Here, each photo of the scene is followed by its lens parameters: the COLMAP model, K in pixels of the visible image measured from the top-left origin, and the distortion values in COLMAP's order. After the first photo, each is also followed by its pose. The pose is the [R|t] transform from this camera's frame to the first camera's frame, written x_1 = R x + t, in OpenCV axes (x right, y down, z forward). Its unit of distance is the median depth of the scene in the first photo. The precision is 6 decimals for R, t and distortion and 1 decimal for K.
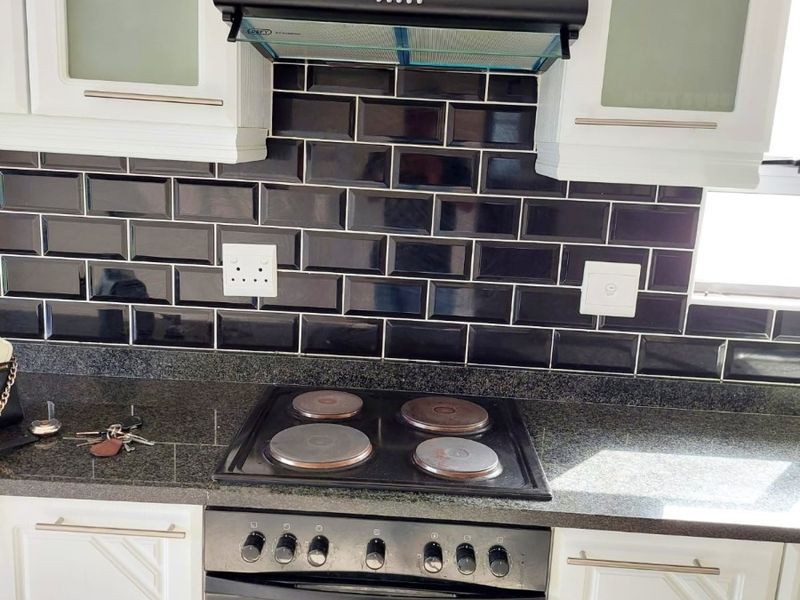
lens RADIAL K [[742.1, 0, 400.0], [0, 742.1, 301.0], [0, 0, 1]] dist [0.018634, 0.000000]
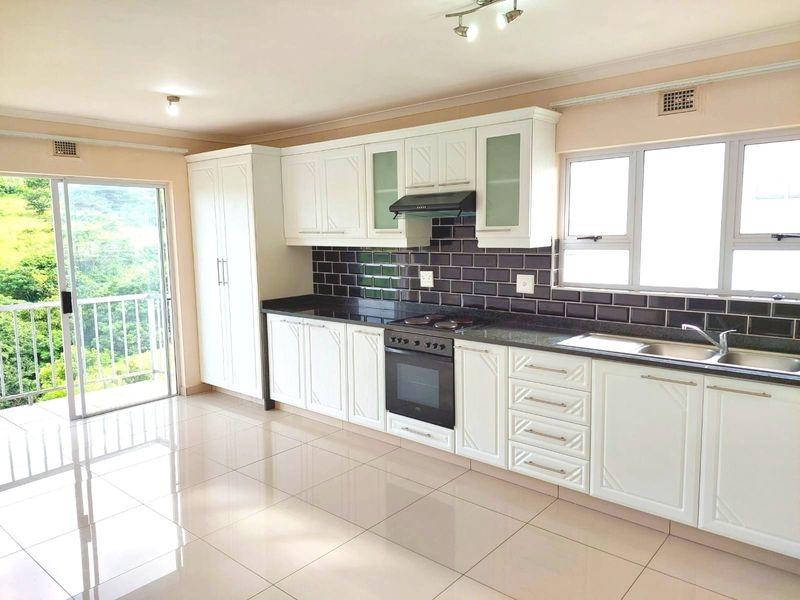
lens RADIAL K [[569.1, 0, 400.4], [0, 569.1, 299.0], [0, 0, 1]] dist [0.008573, -0.005507]
pose [[0.769517, 0.009743, -0.638552, 1.356355], [-0.079188, 0.993623, -0.080269, 0.265835], [0.633698, 0.112334, 0.765381, -1.037468]]
